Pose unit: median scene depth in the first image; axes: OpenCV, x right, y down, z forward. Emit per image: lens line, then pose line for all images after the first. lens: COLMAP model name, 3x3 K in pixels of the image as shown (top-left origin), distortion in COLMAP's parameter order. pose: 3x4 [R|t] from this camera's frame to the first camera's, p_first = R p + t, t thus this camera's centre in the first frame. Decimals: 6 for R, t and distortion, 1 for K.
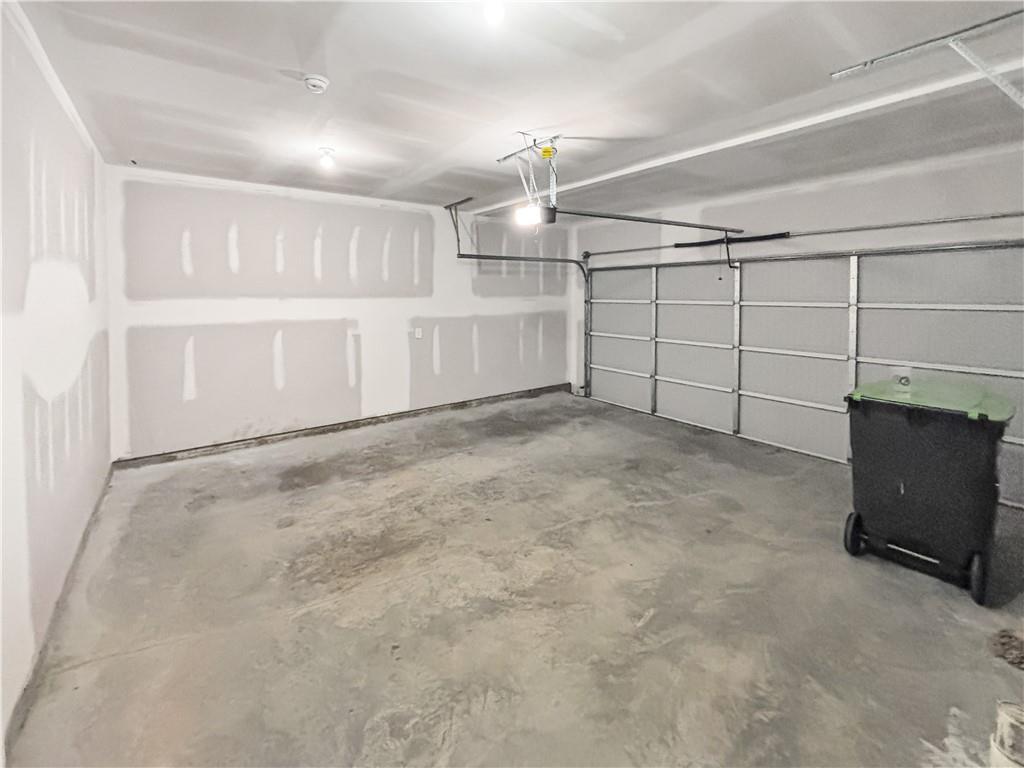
lens RADIAL K [[430.5, 0, 512.0], [0, 430.5, 384.0], [0, 0, 1]] dist [-0.000147, -0.000042]
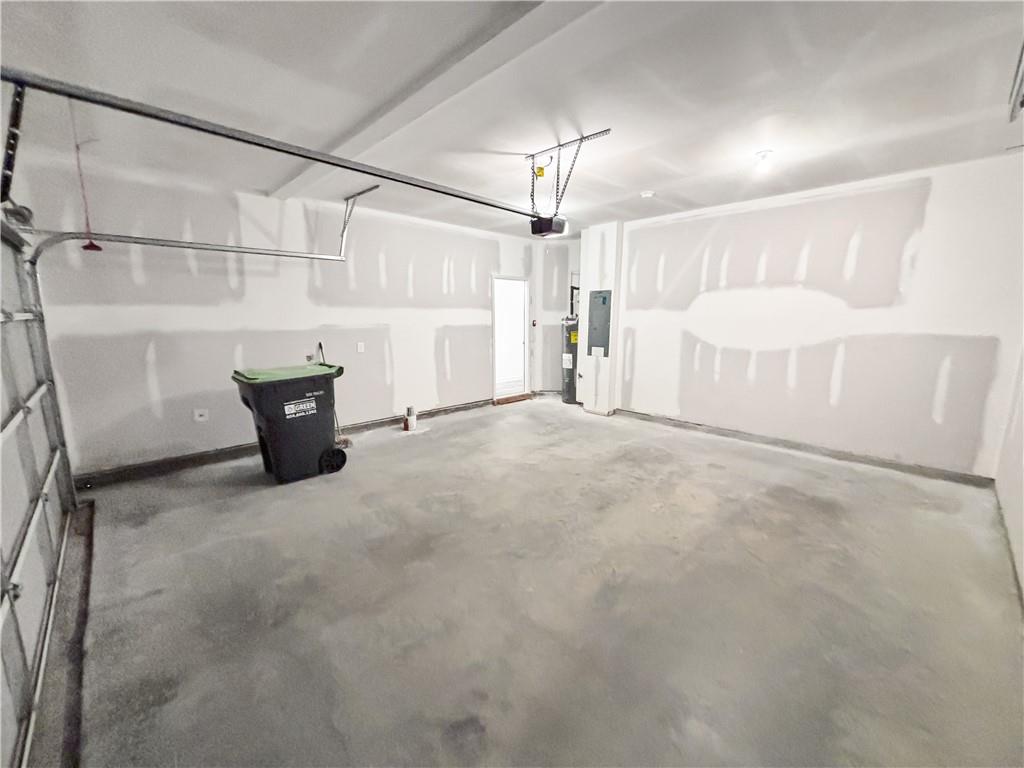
lens RADIAL K [[430.5, 0, 512.0], [0, 430.5, 384.0], [0, 0, 1]] dist [-0.000147, -0.000042]
pose [[-0.992572, 0.022407, -0.119578, 0.304606], [-0.022584, 0.931874, 0.362079, -0.428403], [0.119544, 0.362090, -0.924446, 2.138785]]
